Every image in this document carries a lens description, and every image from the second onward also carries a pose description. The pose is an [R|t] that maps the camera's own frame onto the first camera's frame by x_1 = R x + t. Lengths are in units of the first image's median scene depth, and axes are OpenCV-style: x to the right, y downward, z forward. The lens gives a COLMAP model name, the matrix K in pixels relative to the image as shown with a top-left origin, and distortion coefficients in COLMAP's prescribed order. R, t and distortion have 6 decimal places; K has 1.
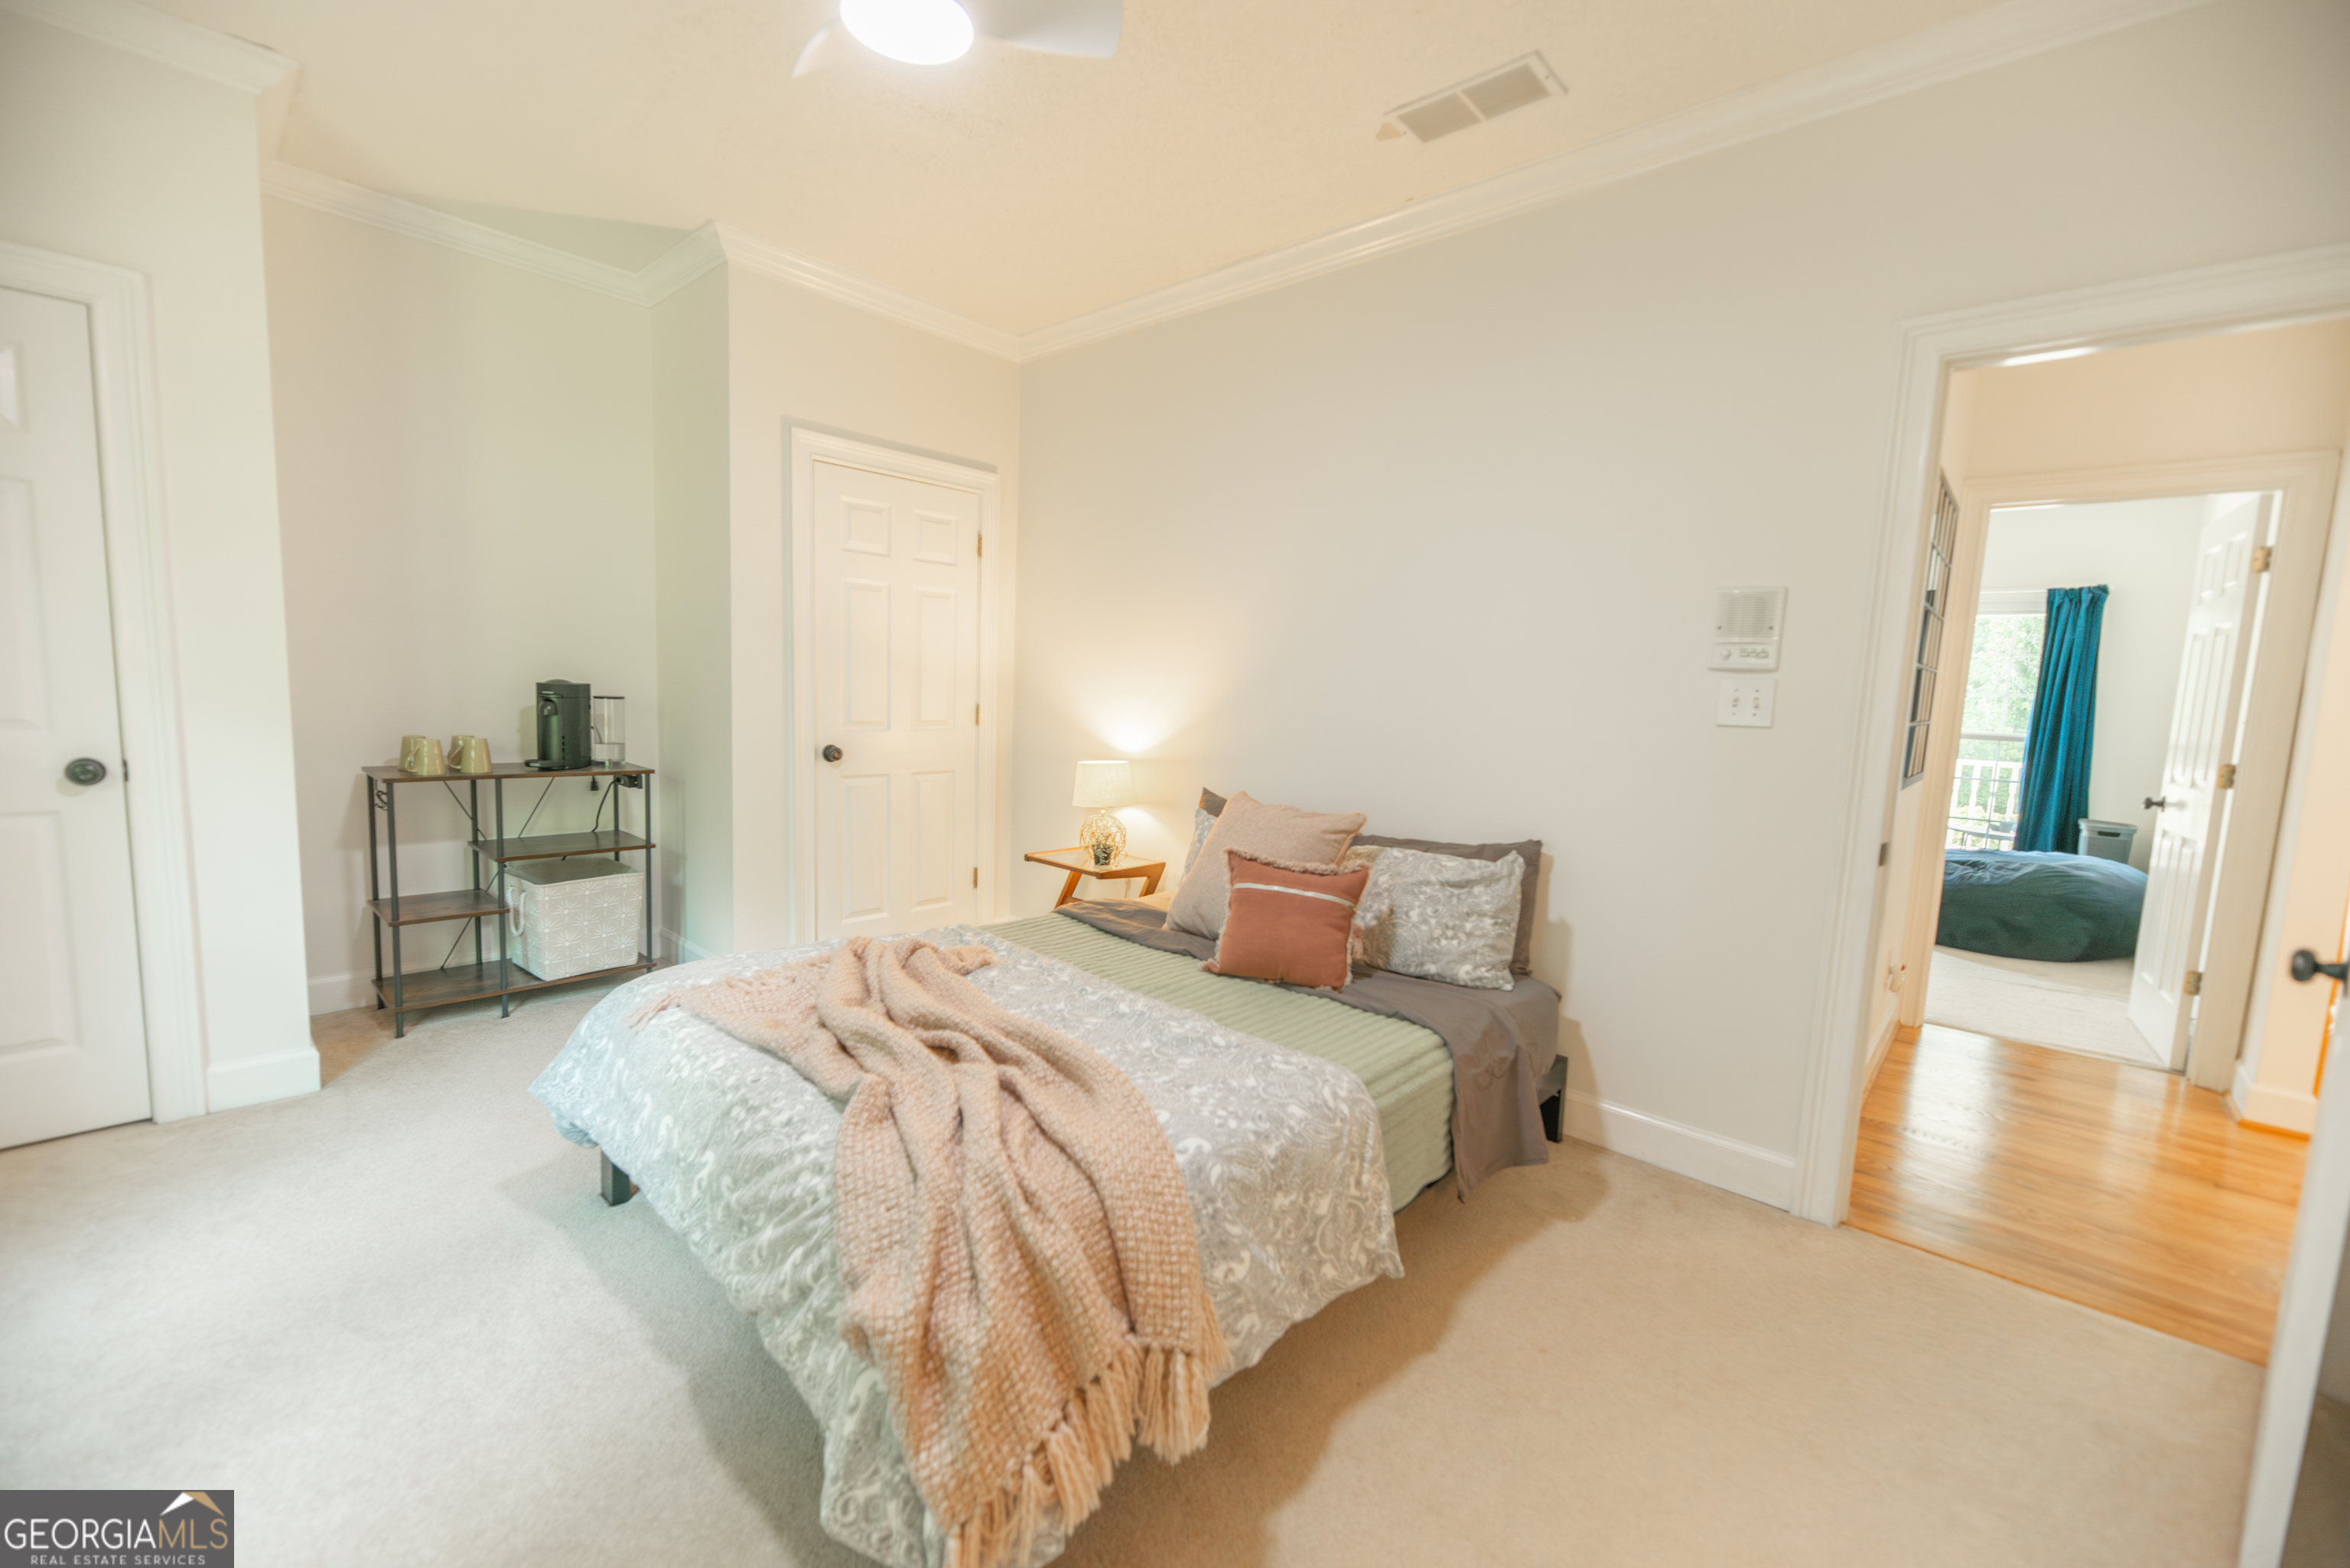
lens RADIAL K [[943.3, 0, 1176.8], [0, 943.3, 787.8], [0, 0, 1]] dist [-0.003688, -0.003140]
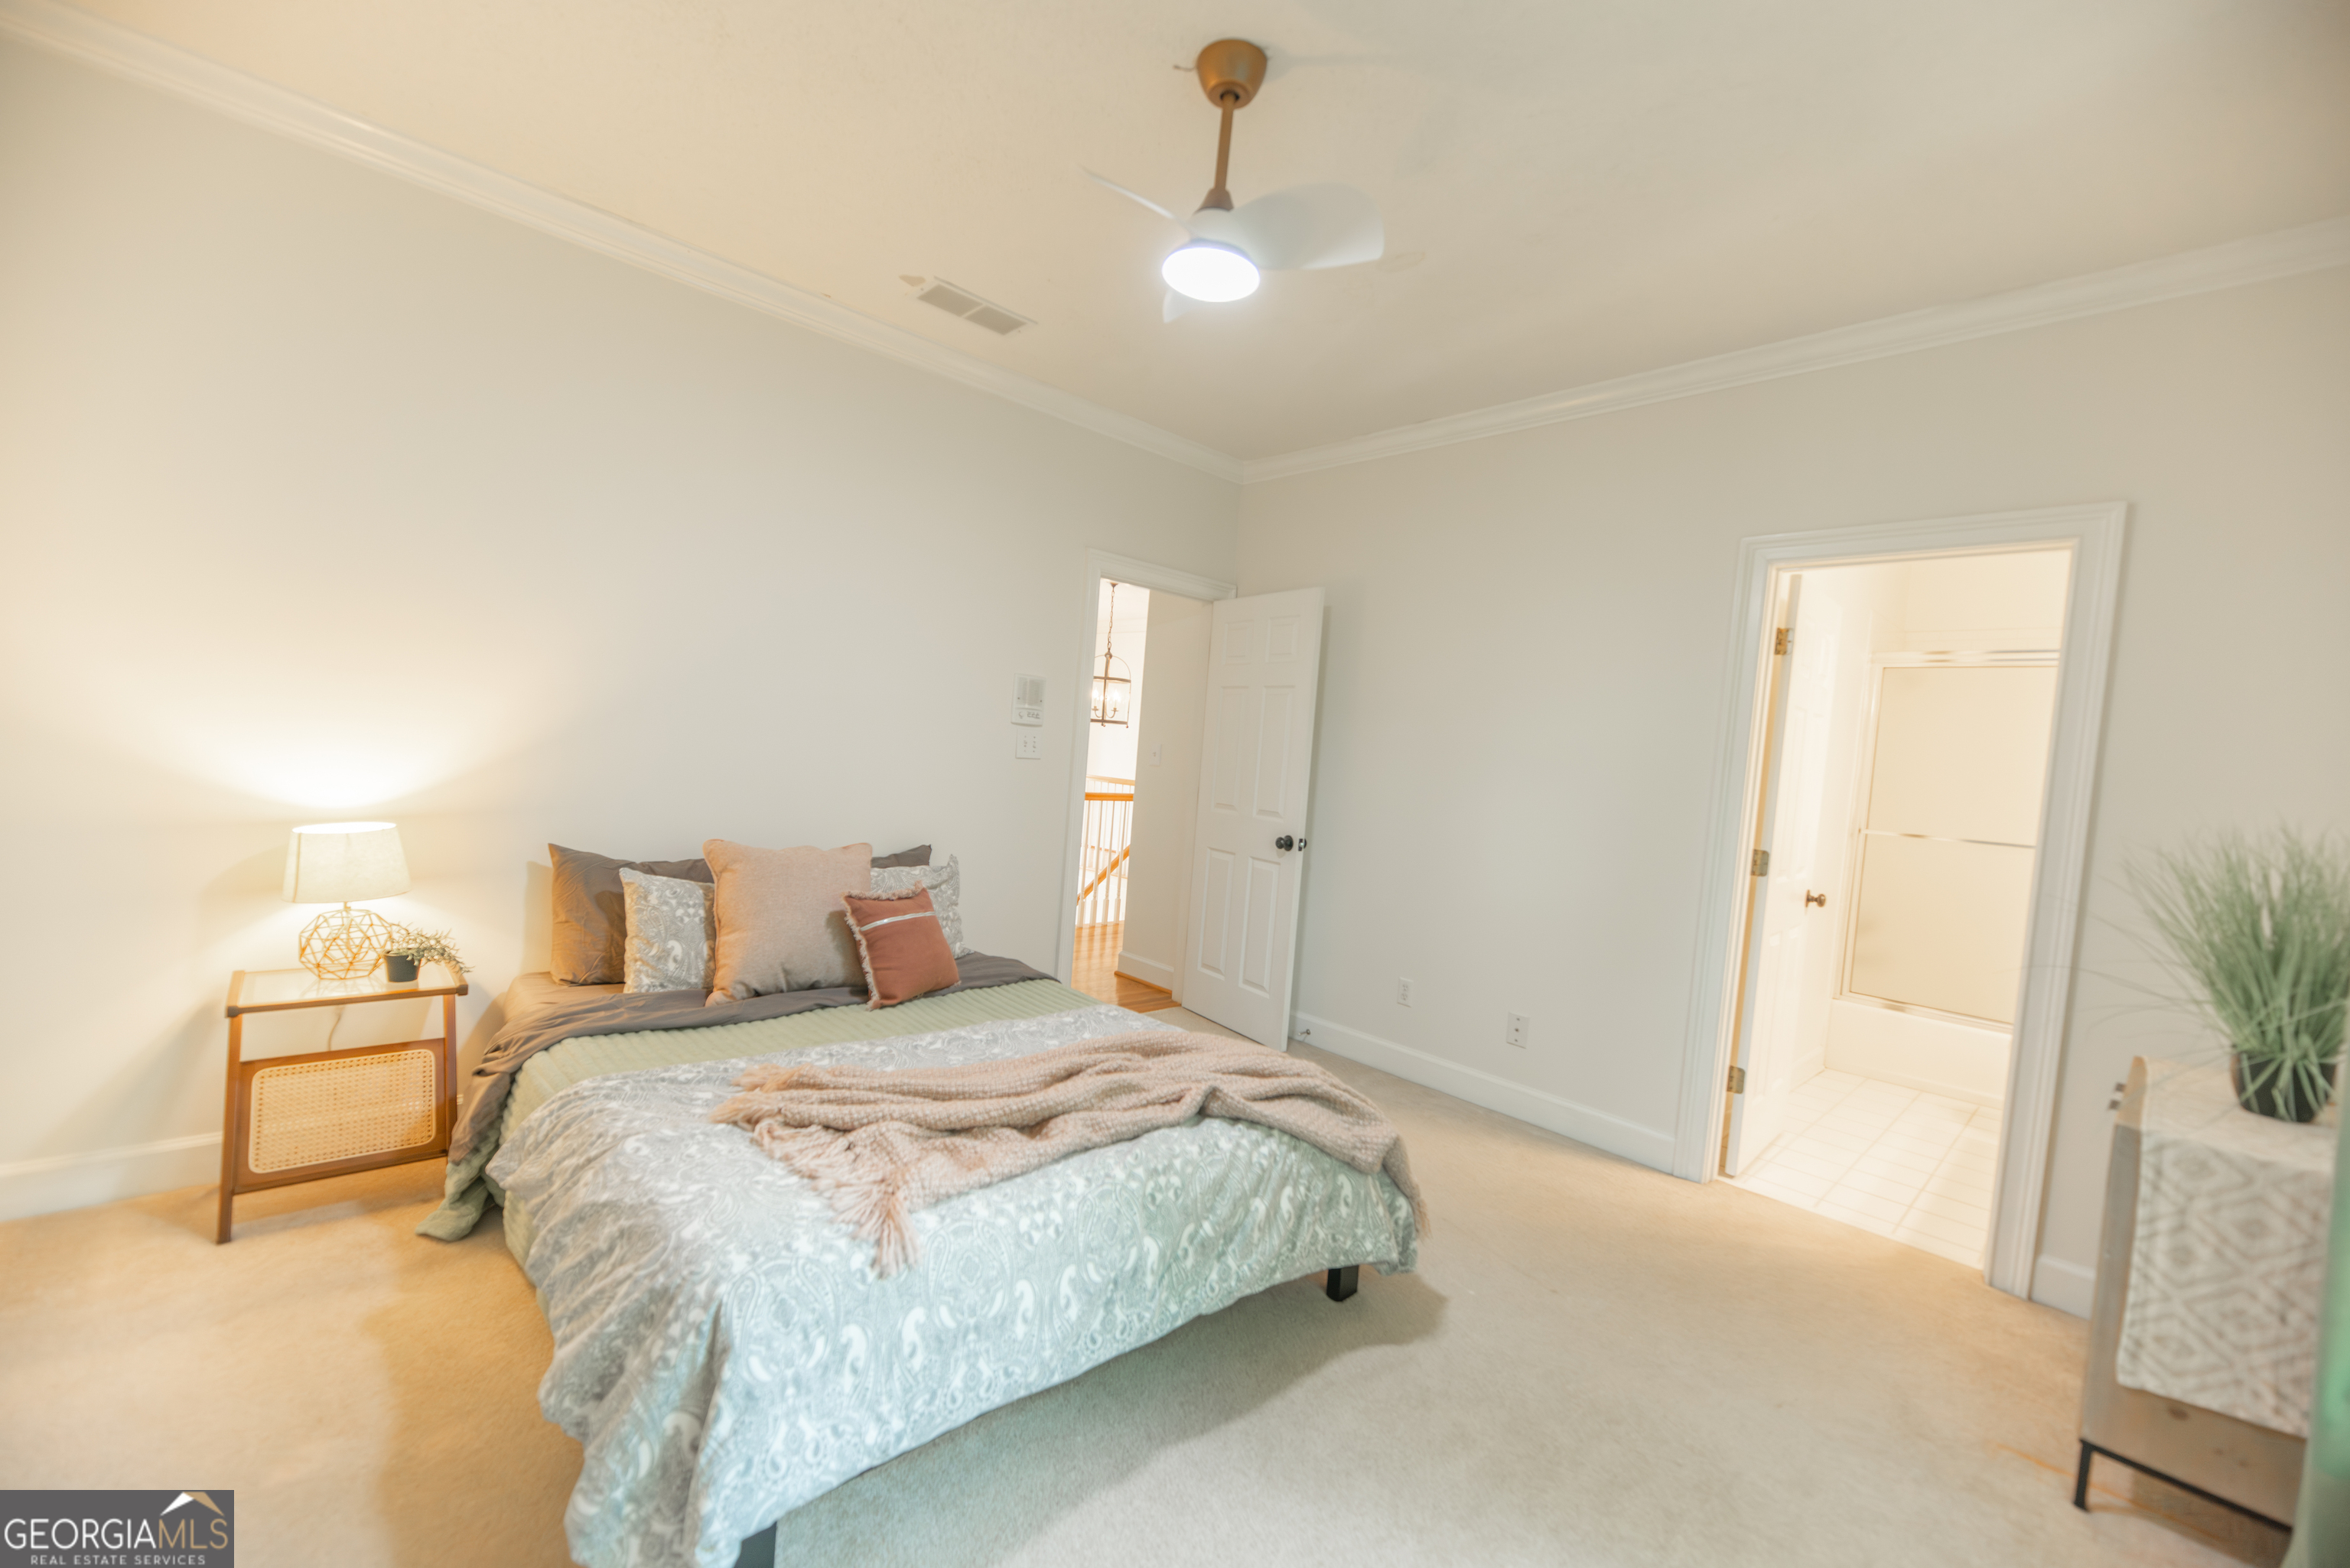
lens RADIAL K [[943.3, 0, 1168.4], [0, 943.3, 782.5], [0, 0, 1]] dist [-0.003688, -0.003140]
pose [[0.087672, -0.071244, 0.993598, -1.117168], [0.033699, 0.997080, 0.068521, -0.138574], [-0.995579, 0.027476, 0.089817, 0.651018]]
